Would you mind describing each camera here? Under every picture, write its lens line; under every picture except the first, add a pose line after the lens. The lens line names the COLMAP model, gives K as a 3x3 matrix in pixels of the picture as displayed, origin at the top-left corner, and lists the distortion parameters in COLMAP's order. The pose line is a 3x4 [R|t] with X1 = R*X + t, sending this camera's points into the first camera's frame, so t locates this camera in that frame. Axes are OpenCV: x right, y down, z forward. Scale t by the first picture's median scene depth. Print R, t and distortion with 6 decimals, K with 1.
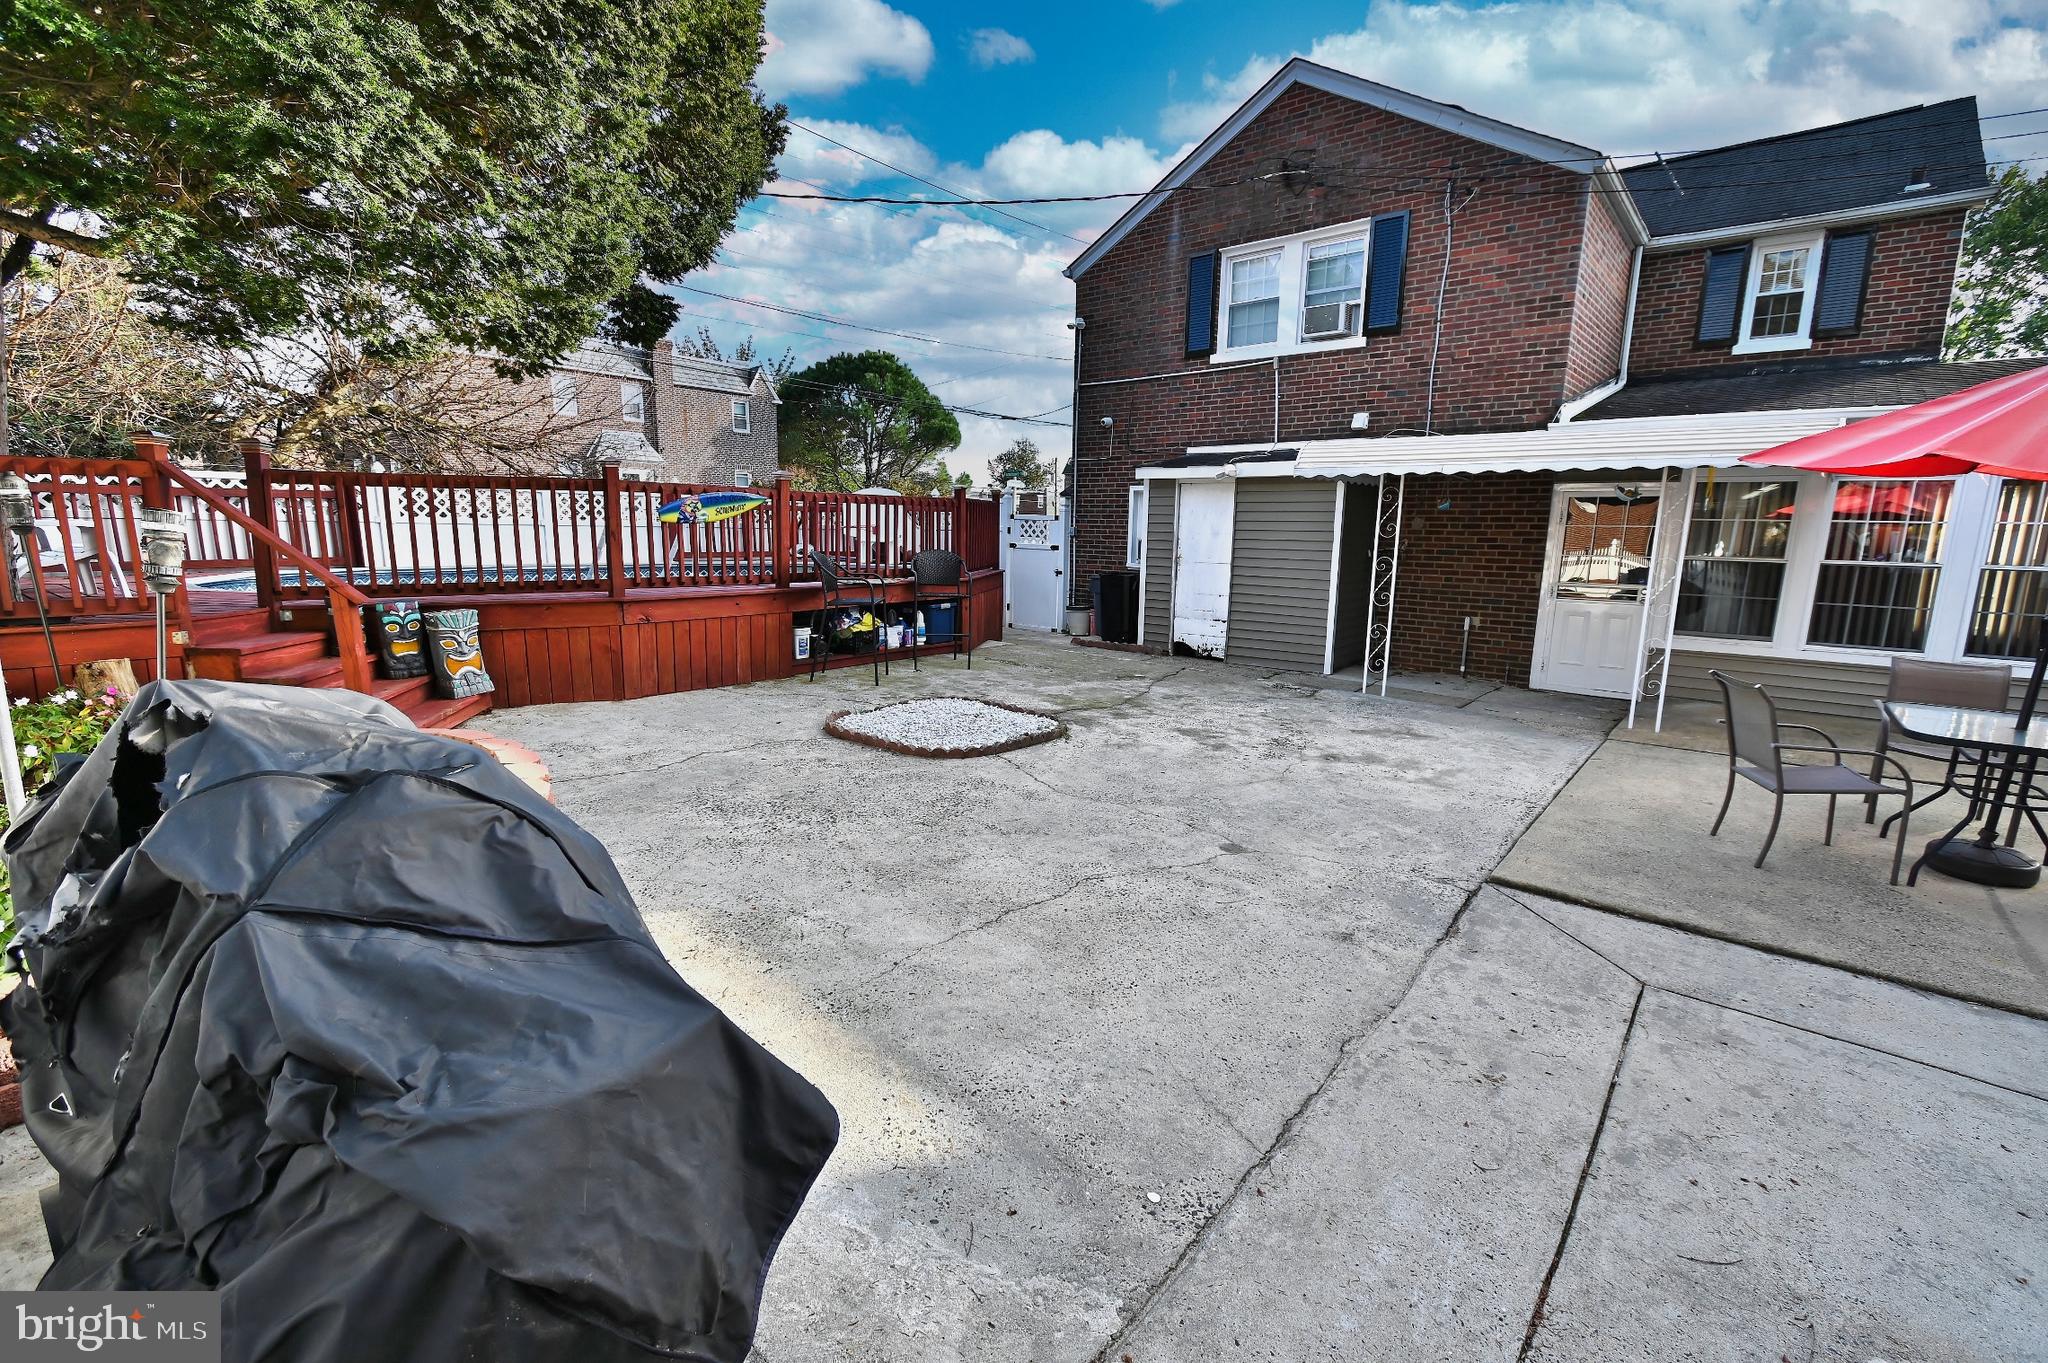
lens RADIAL K [[905.3, 0, 1031.4], [0, 905.3, 694.8], [0, 0, 1]] dist [0.003333, 0.000092]
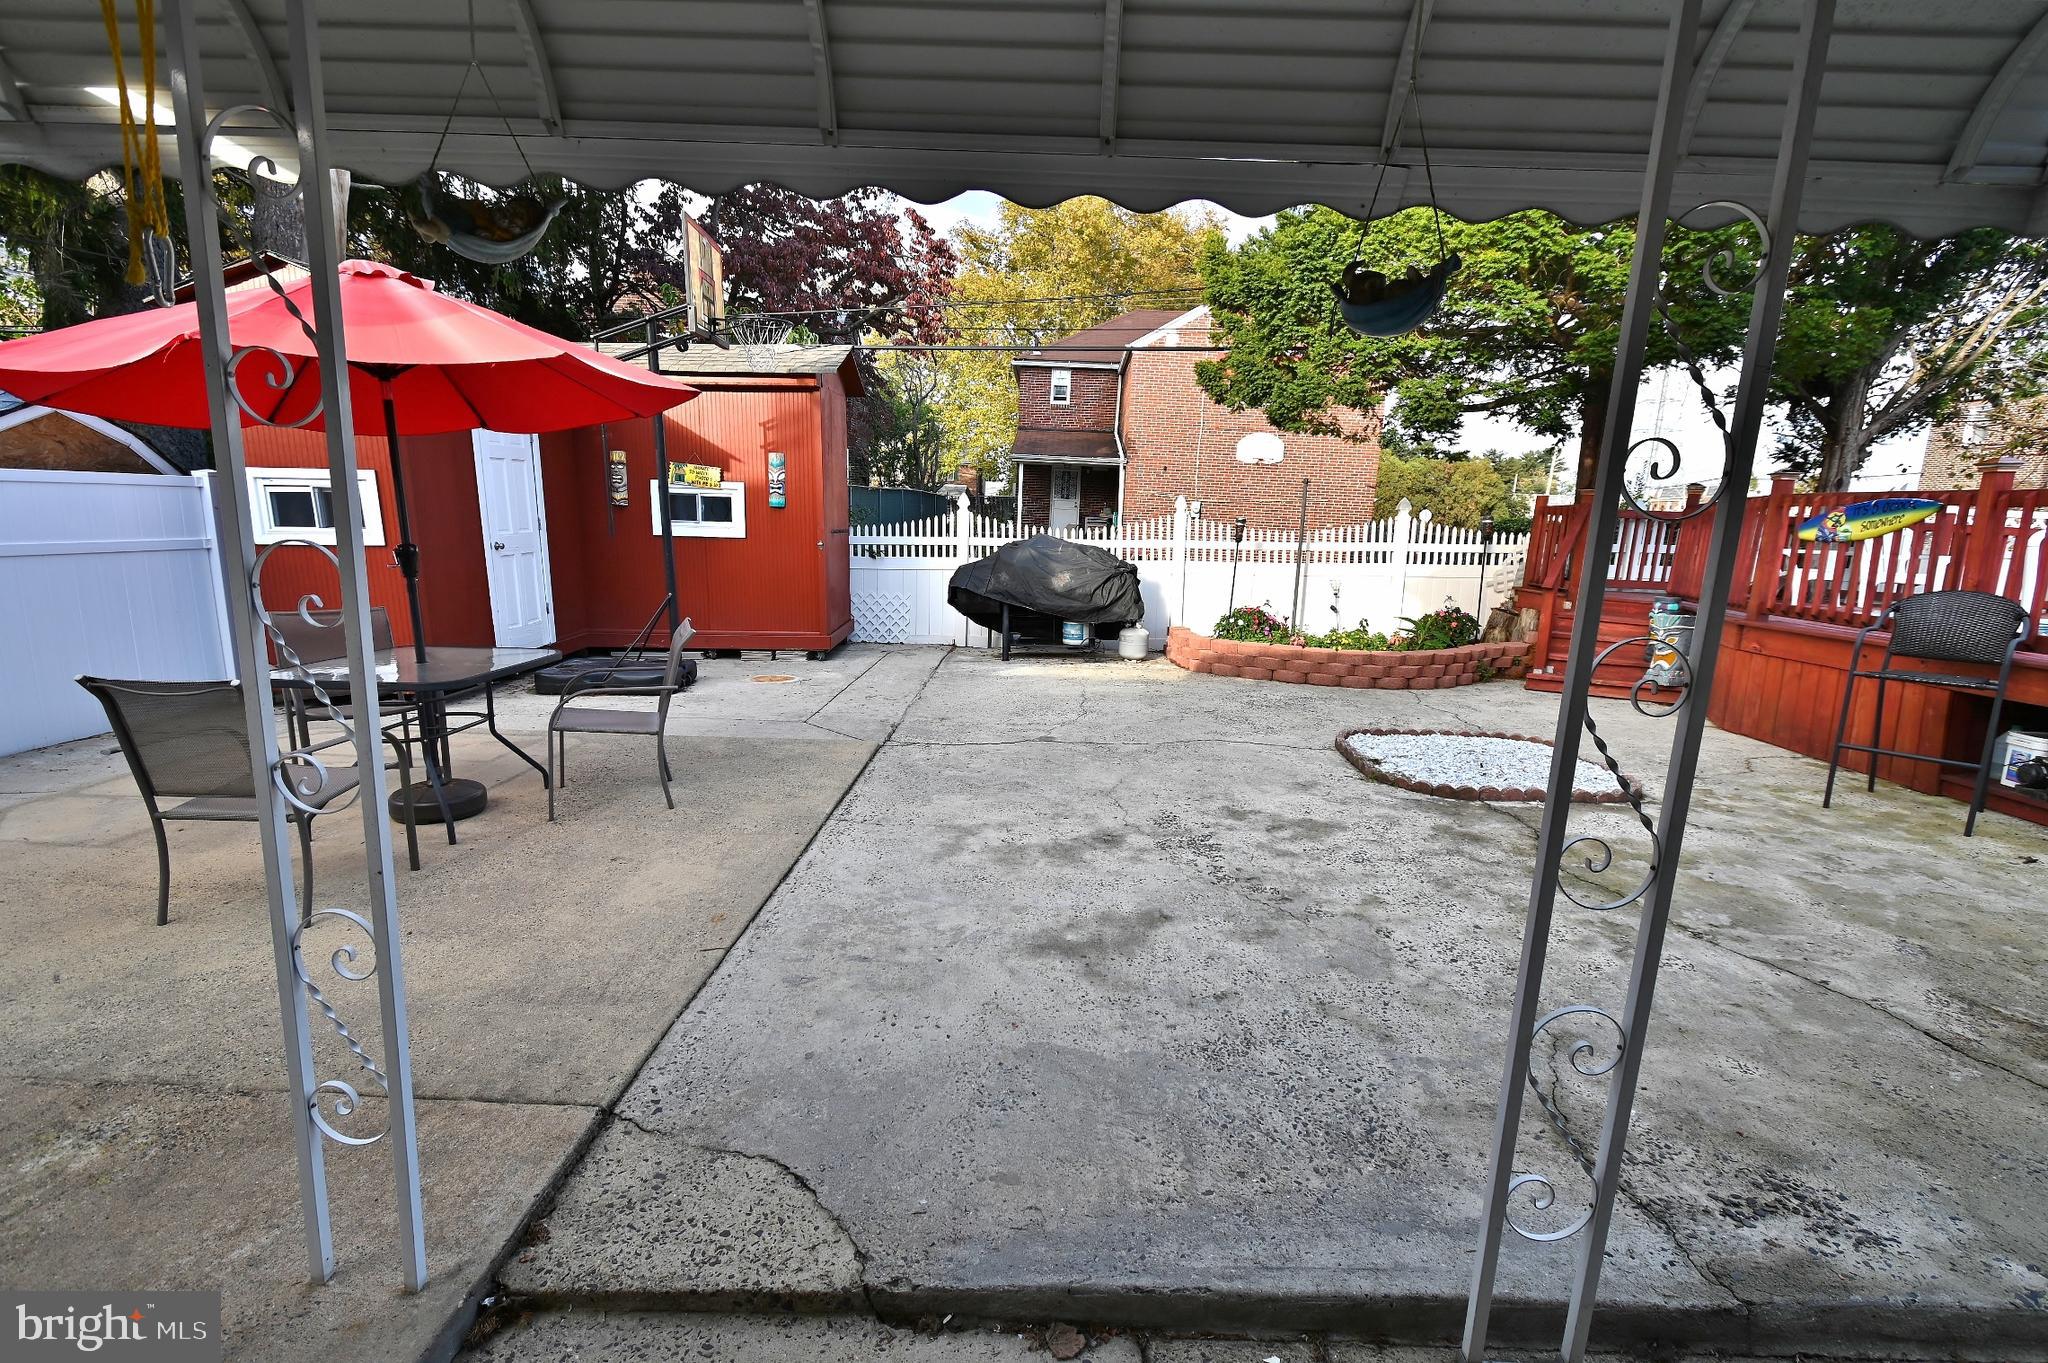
lens RADIAL K [[905.3, 0, 1031.4], [0, 905.3, 694.8], [0, 0, 1]] dist [0.003333, 0.000092]
pose [[-0.786885, 0.069236, -0.613203, 0.514163], [-0.166278, 0.933145, 0.318734, -0.155727], [0.594276, 0.352769, -0.722766, 0.930710]]
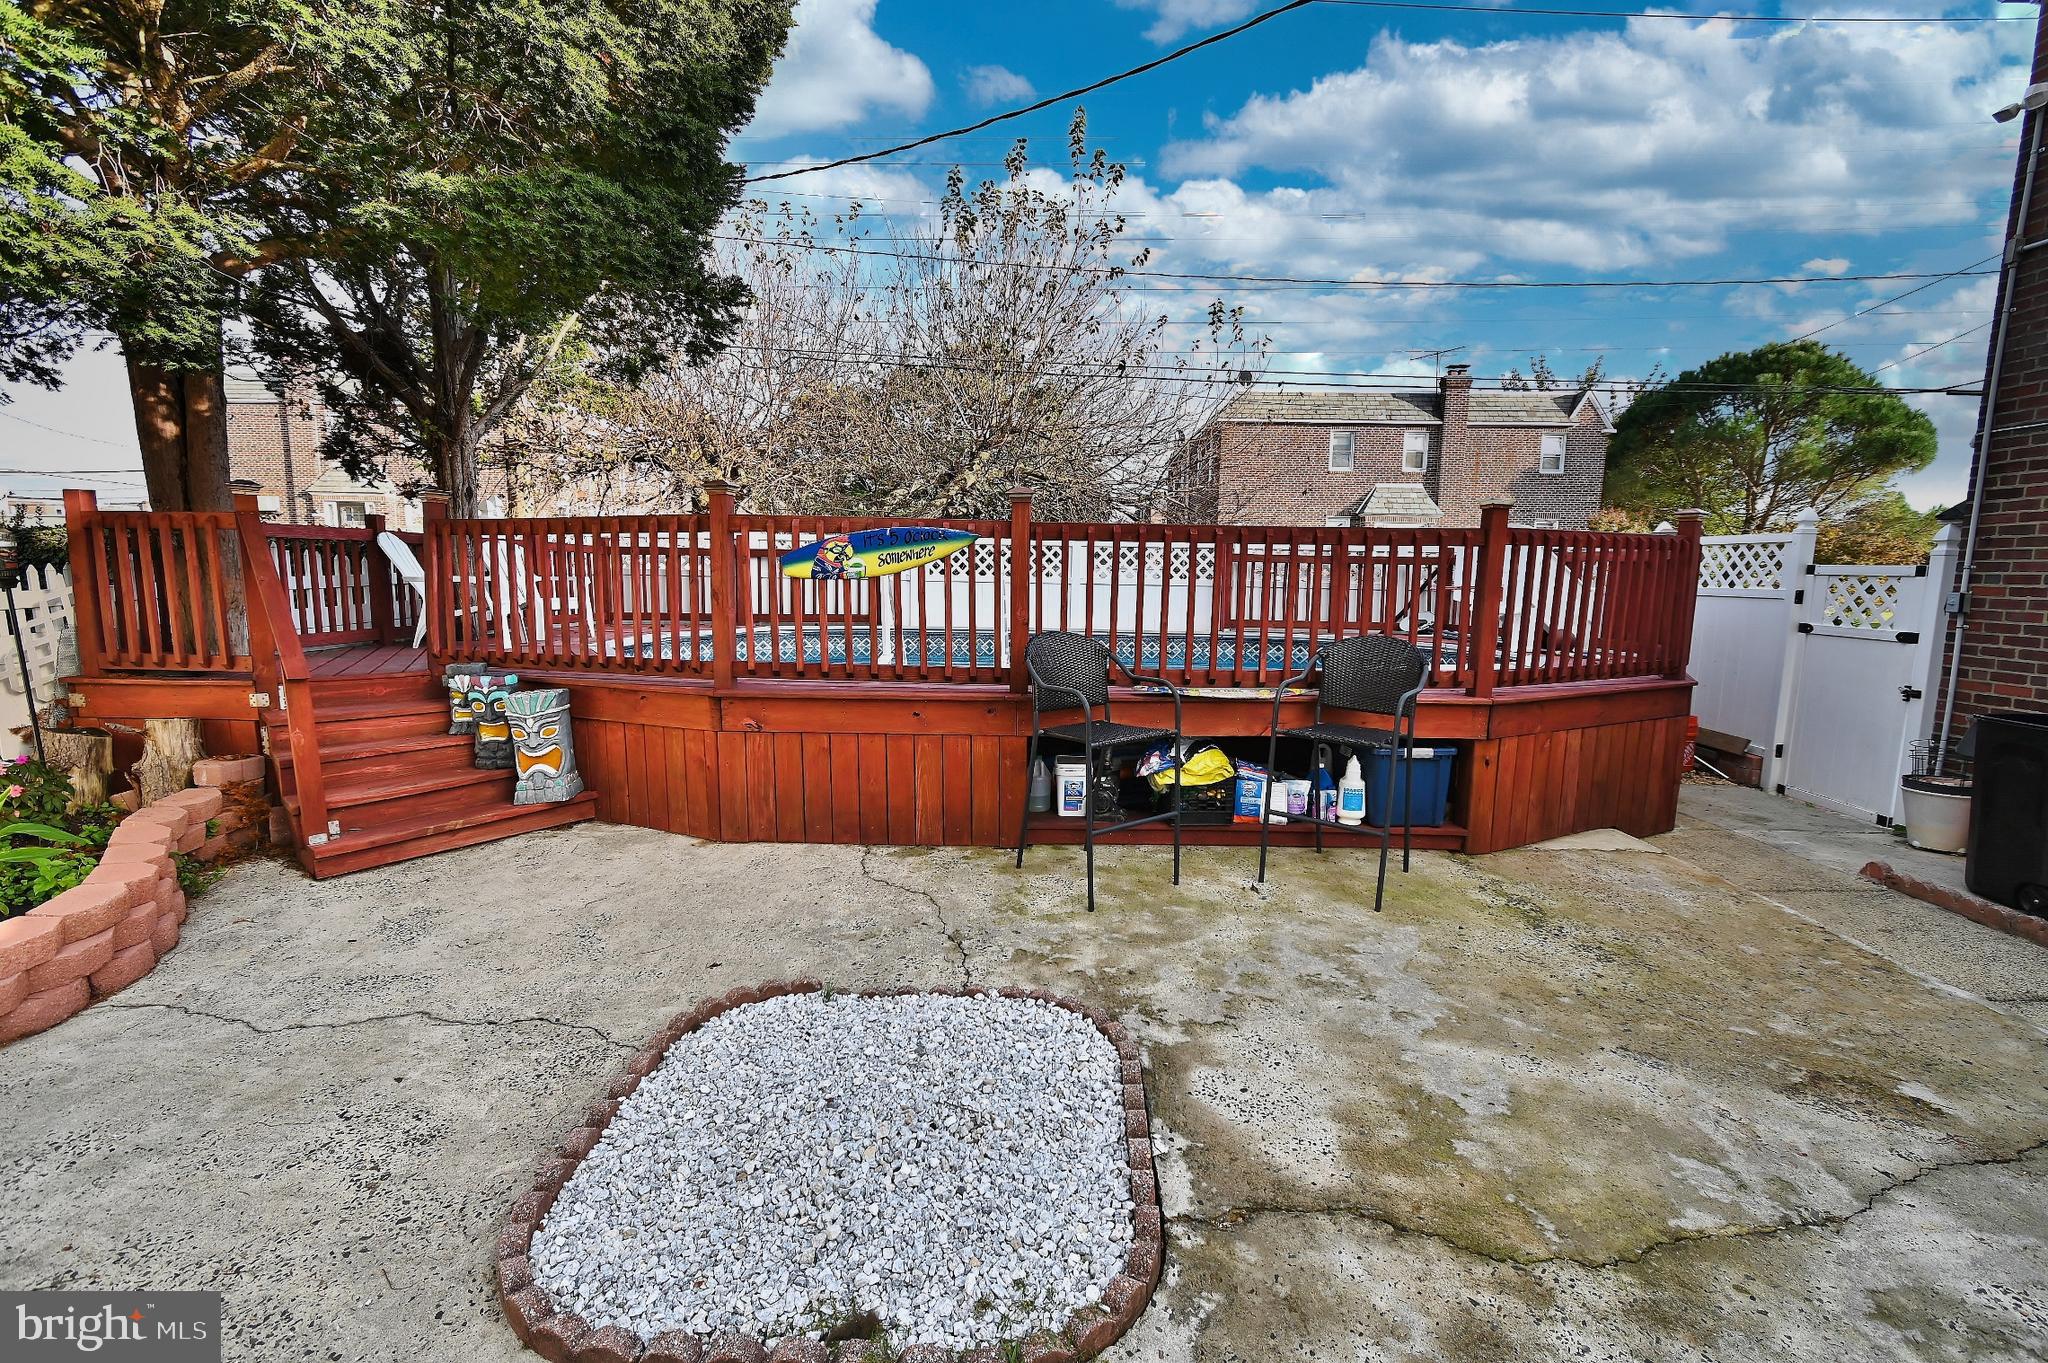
lens RADIAL K [[905.3, 0, 1031.4], [0, 905.3, 694.8], [0, 0, 1]] dist [0.003333, 0.000092]
pose [[0.625167, 0.098433, -0.774259, 0.148898], [-0.148684, 0.988869, 0.005663, -0.104354], [0.766198, 0.111580, 0.632844, 0.557010]]
